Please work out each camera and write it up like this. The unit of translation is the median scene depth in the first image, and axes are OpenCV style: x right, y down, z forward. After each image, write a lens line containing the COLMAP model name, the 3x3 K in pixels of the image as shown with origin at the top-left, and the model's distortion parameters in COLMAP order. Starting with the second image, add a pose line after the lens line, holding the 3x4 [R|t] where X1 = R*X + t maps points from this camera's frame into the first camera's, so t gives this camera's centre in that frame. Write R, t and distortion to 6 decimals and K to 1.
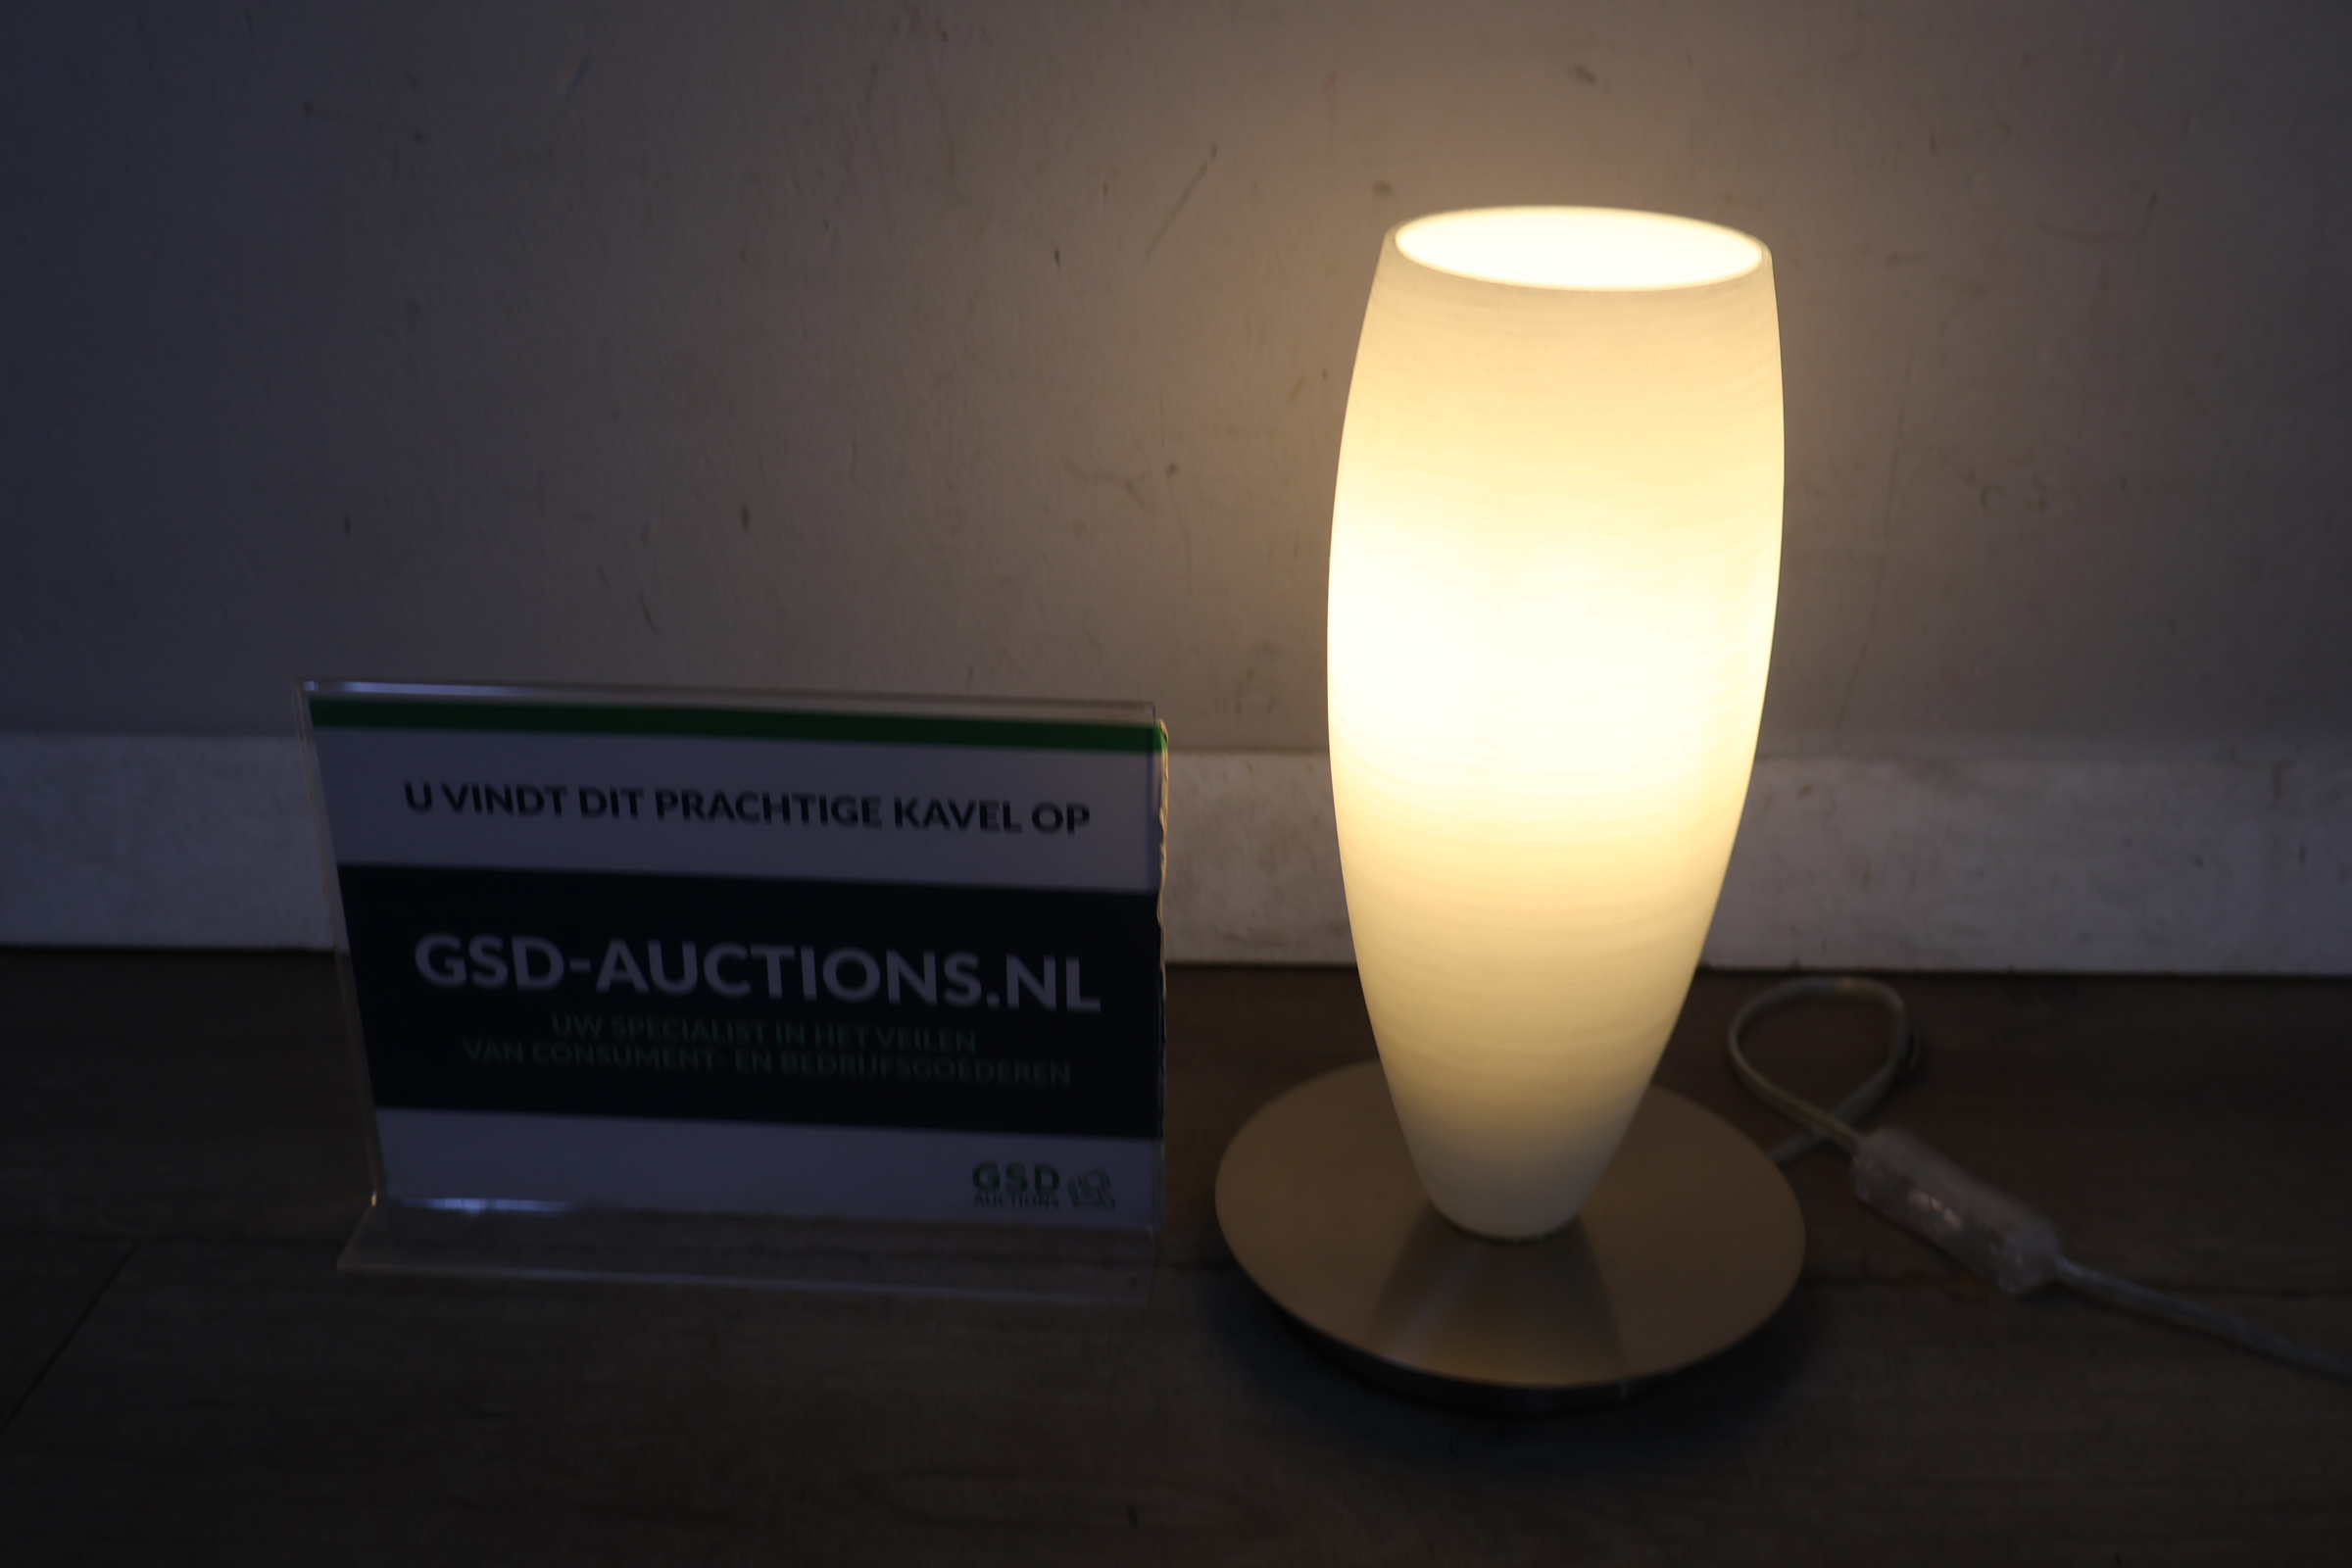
lens RADIAL K [[2429.2, 0, 1171.9], [0, 2429.2, 782.0], [0, 0, 1]] dist [0.000624, 0.000000]
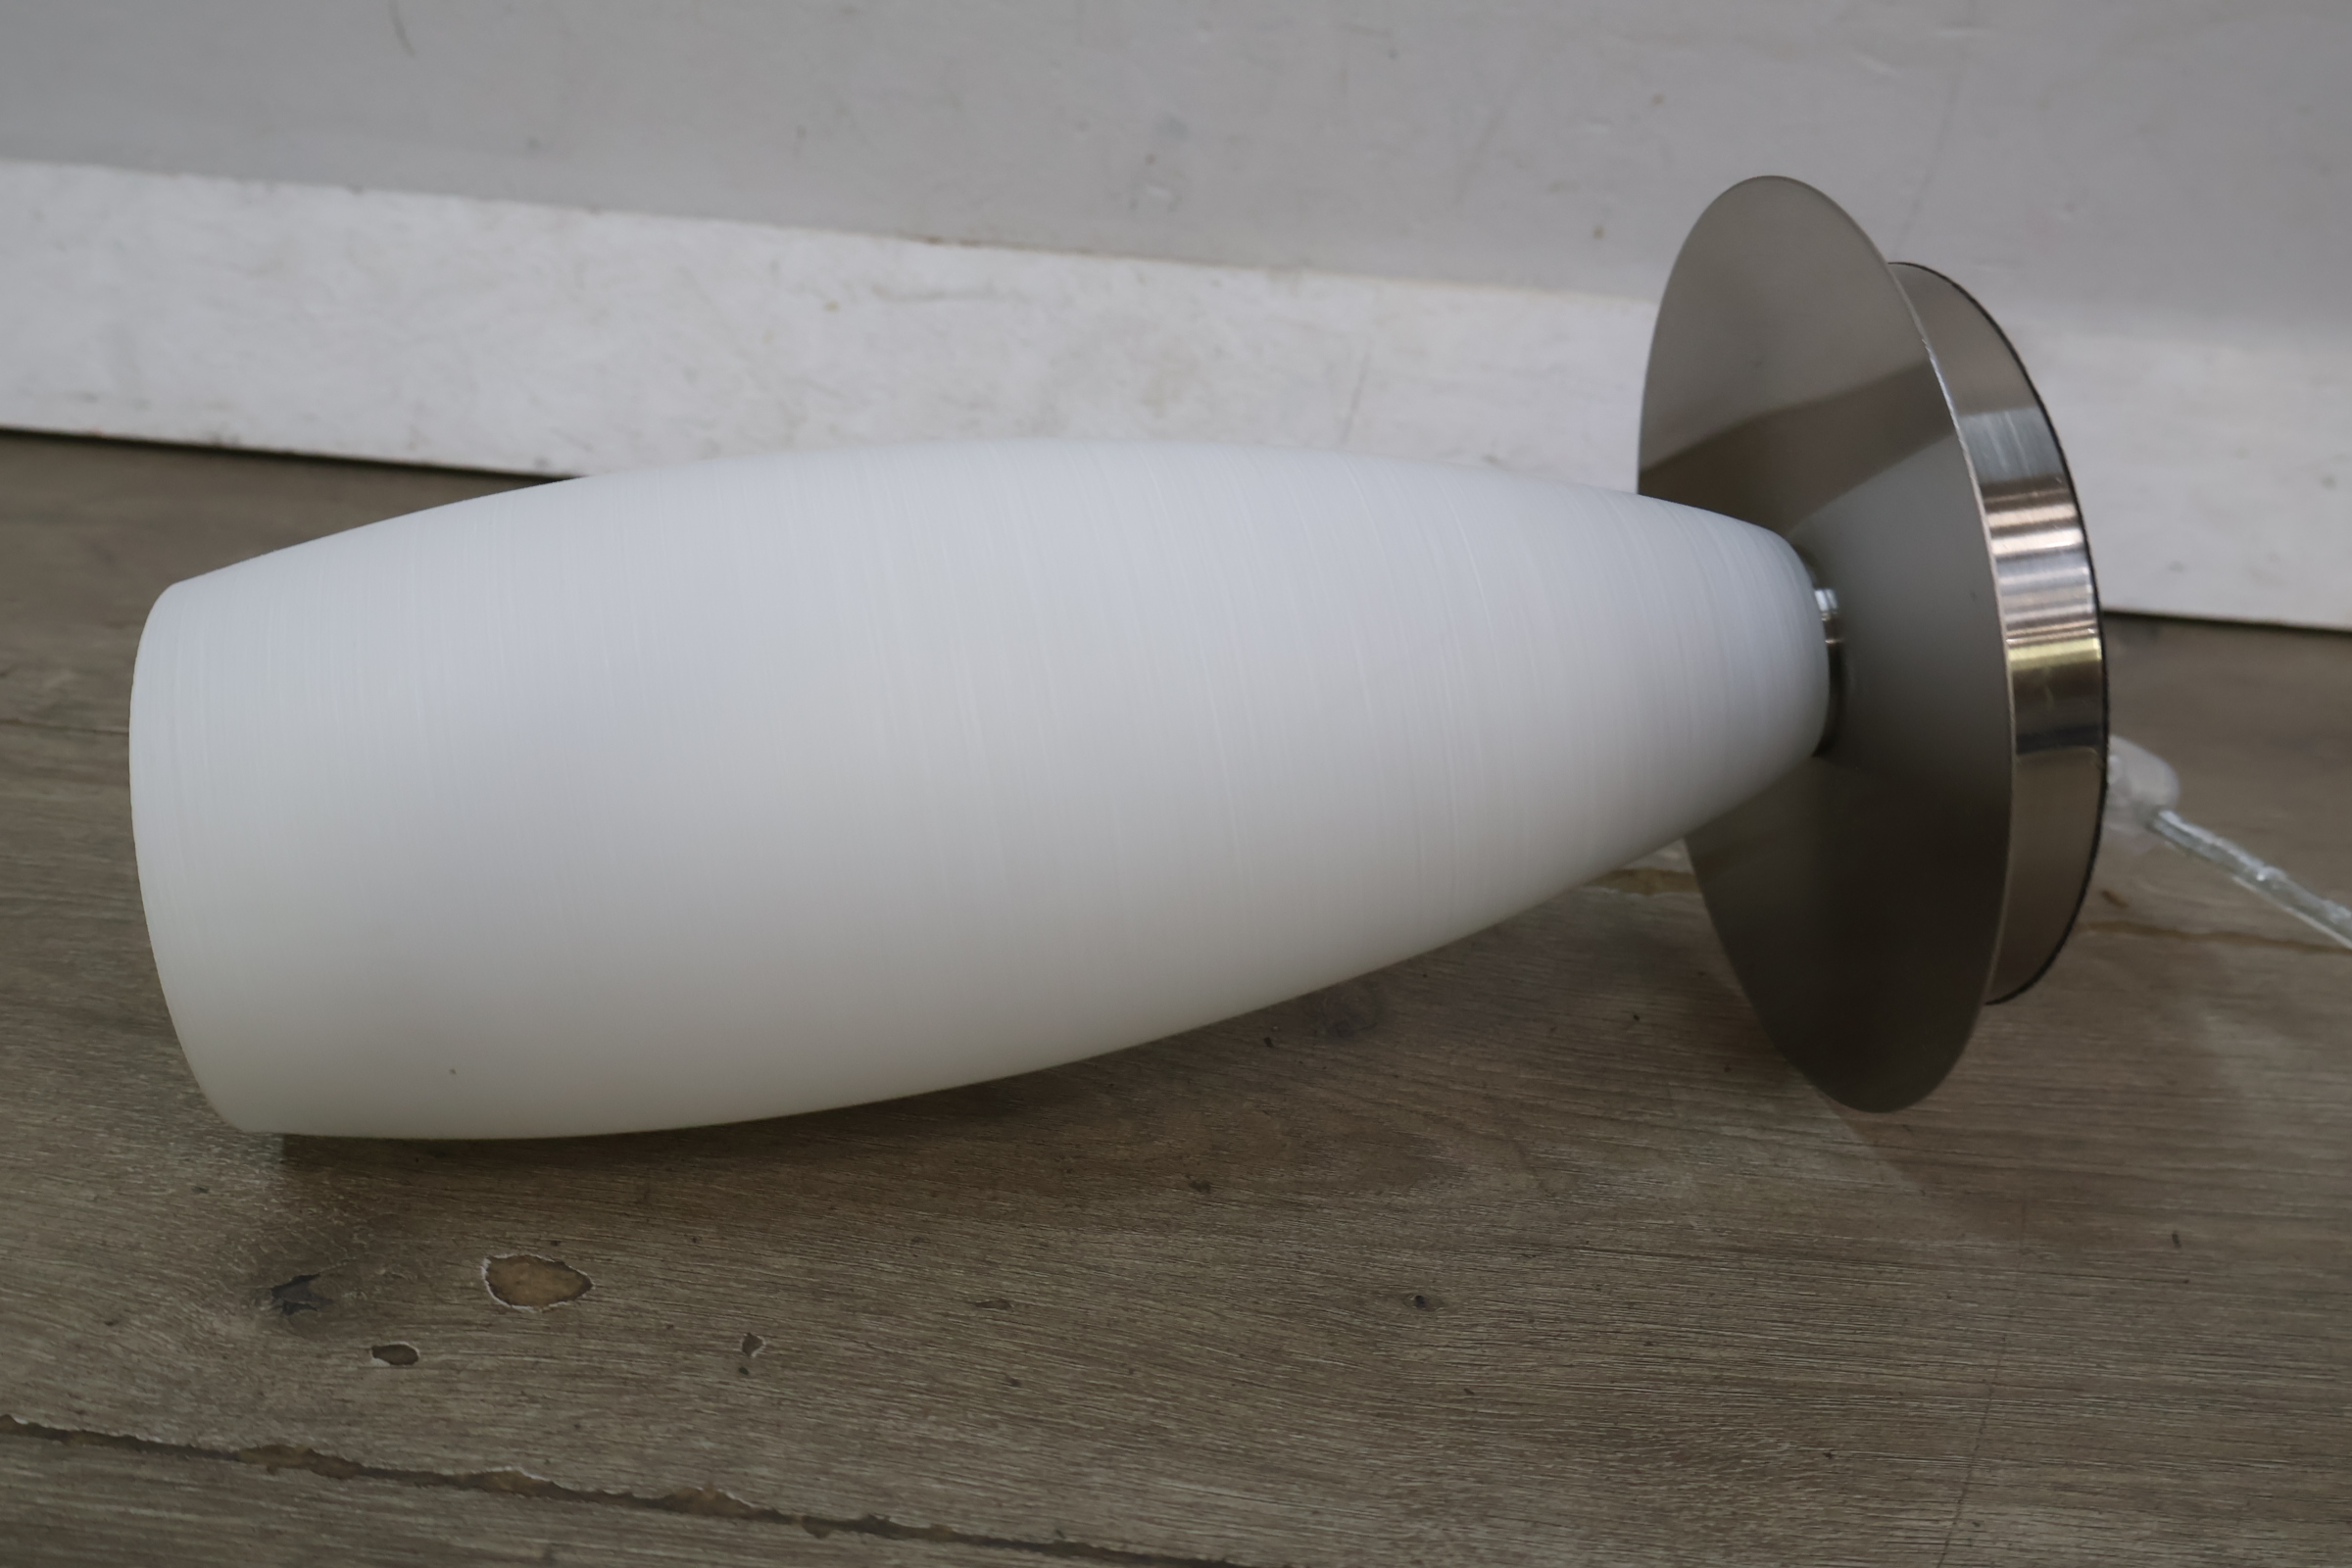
lens RADIAL K [[2429.2, 0, 1169.8], [0, 2429.2, 782.3], [0, 0, 1]] dist [0.000624, 0.000000]
pose [[0.997027, 0.075460, -0.015597, 0.072631], [-0.074652, 0.996095, 0.047134, 0.131635], [0.019093, -0.045830, 0.998767, 0.217834]]
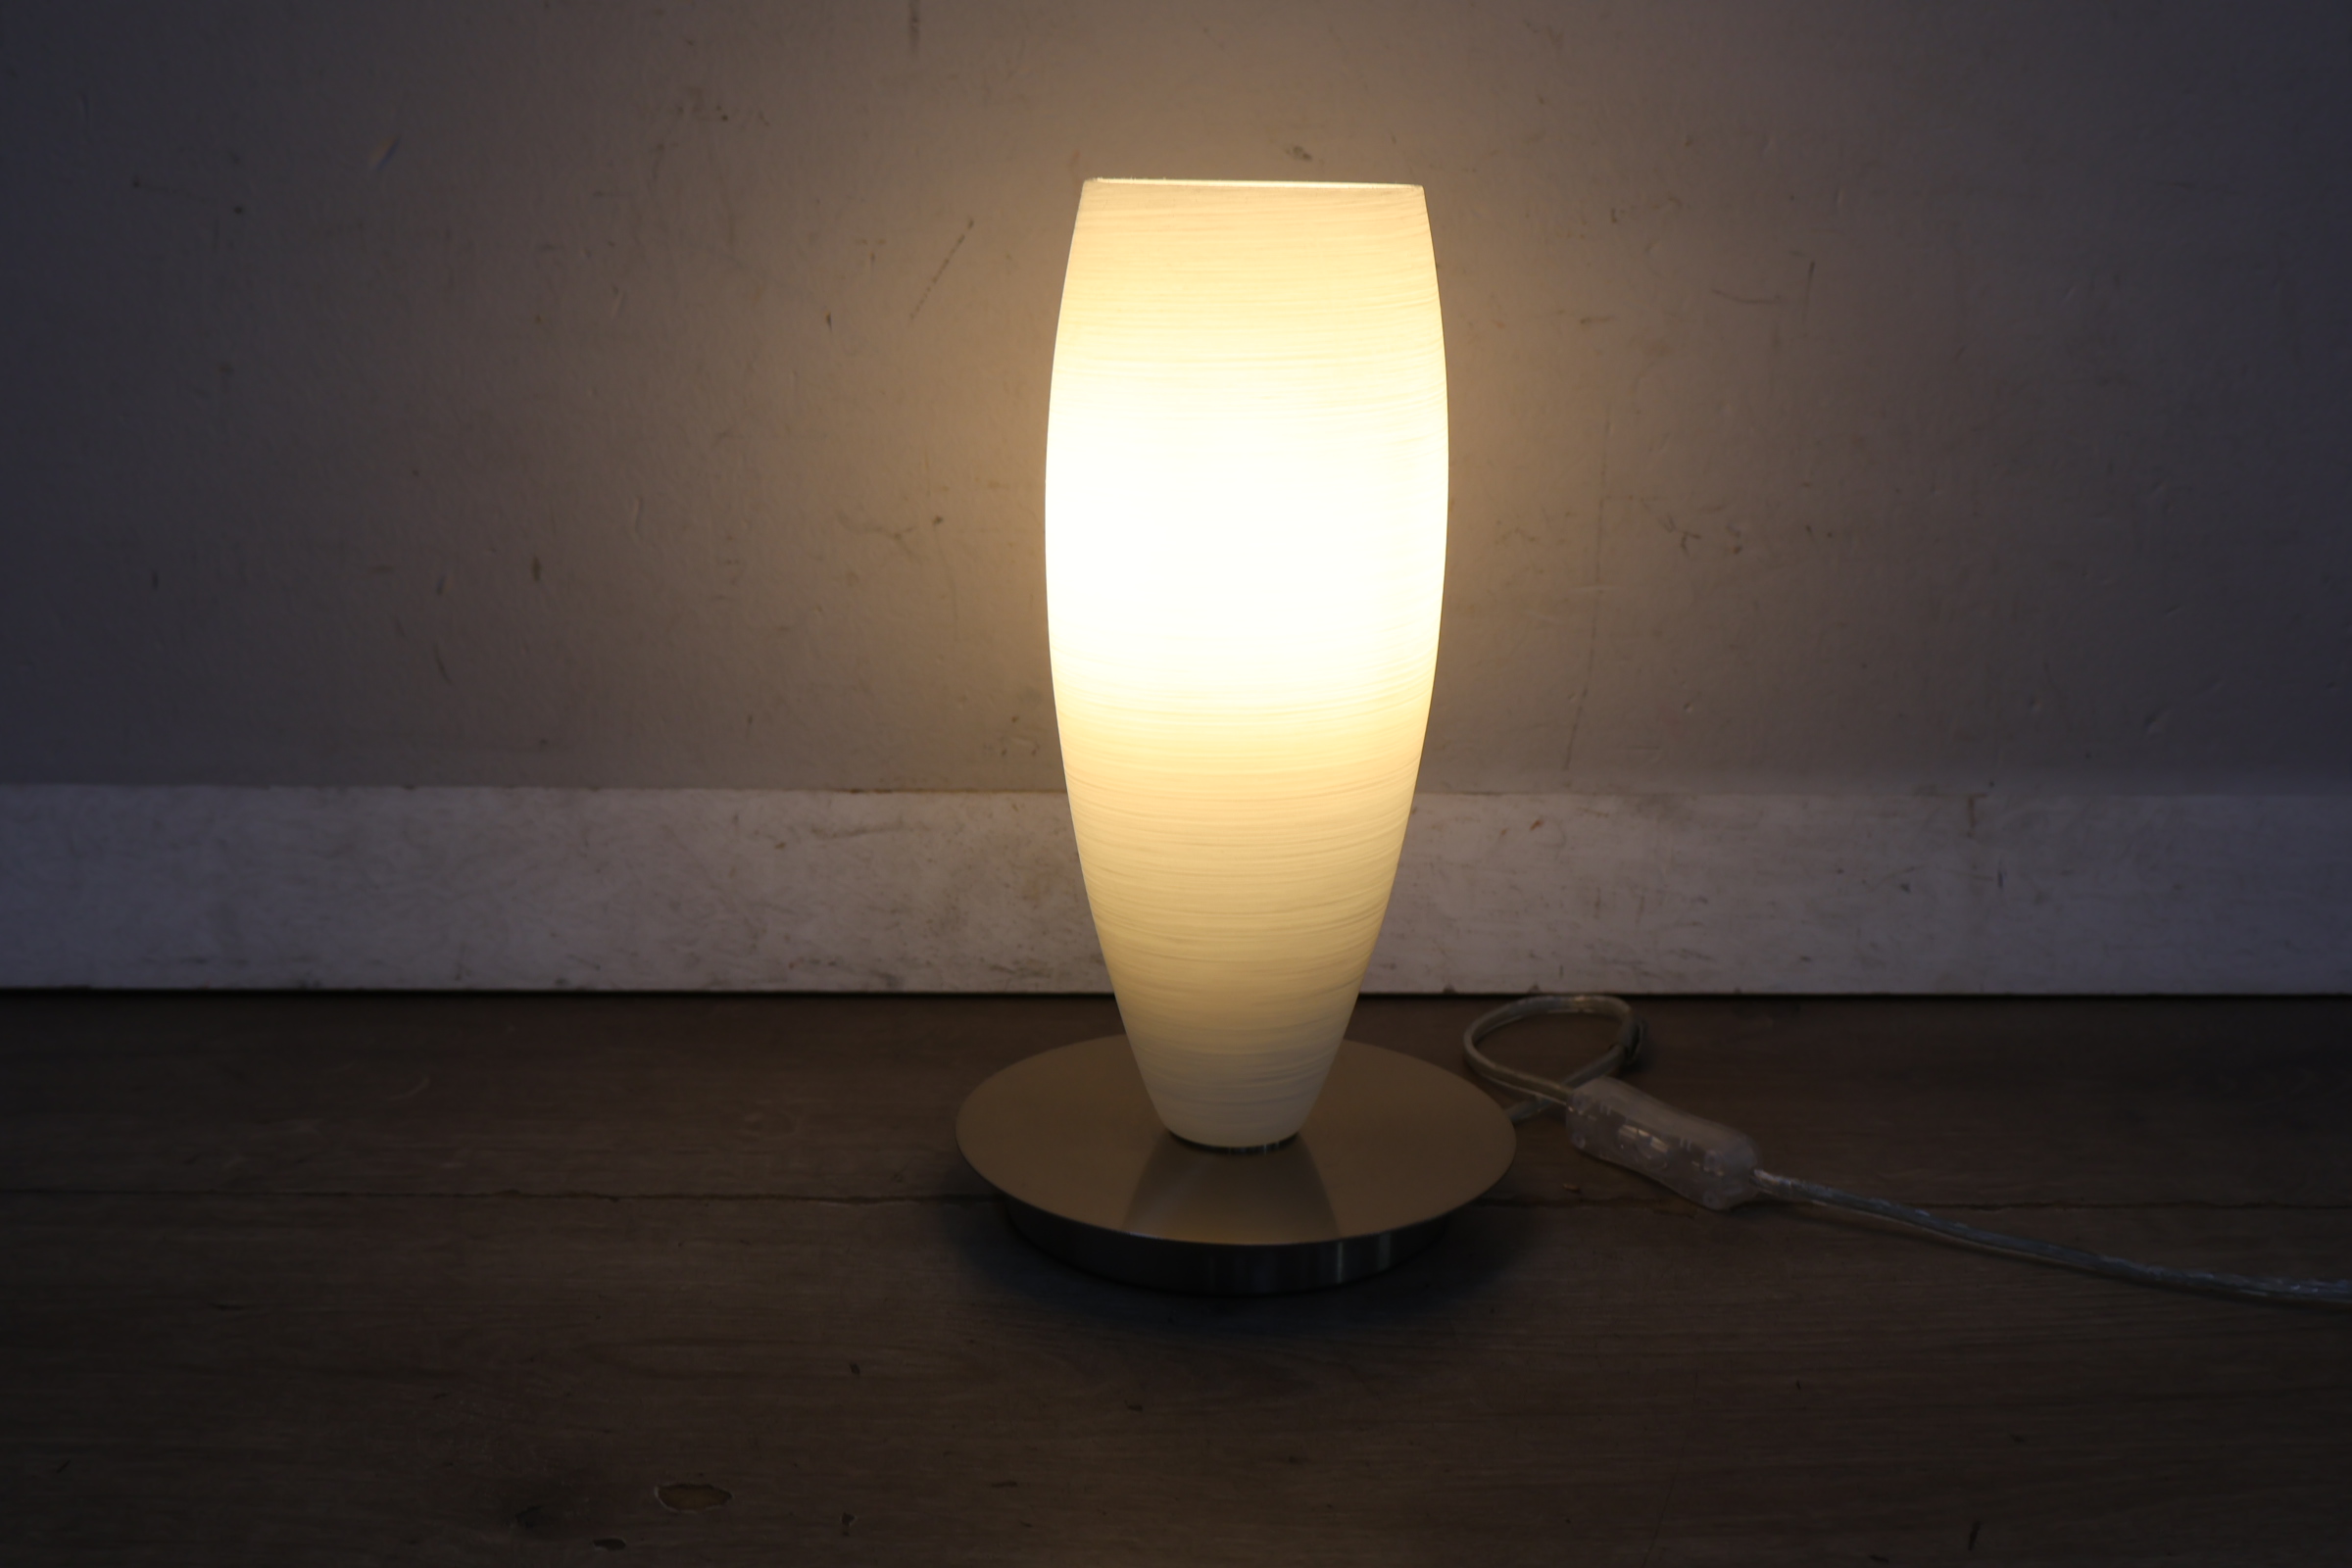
lens RADIAL K [[2429.2, 0, 1161.6], [0, 2429.2, 787.3], [0, 0, 1]] dist [0.000624, 0.000000]
pose [[0.998903, -0.004968, 0.046562, 0.051253], [0.012792, 0.985488, -0.169265, 0.180596], [-0.045045, 0.169675, 0.984470, -0.046088]]
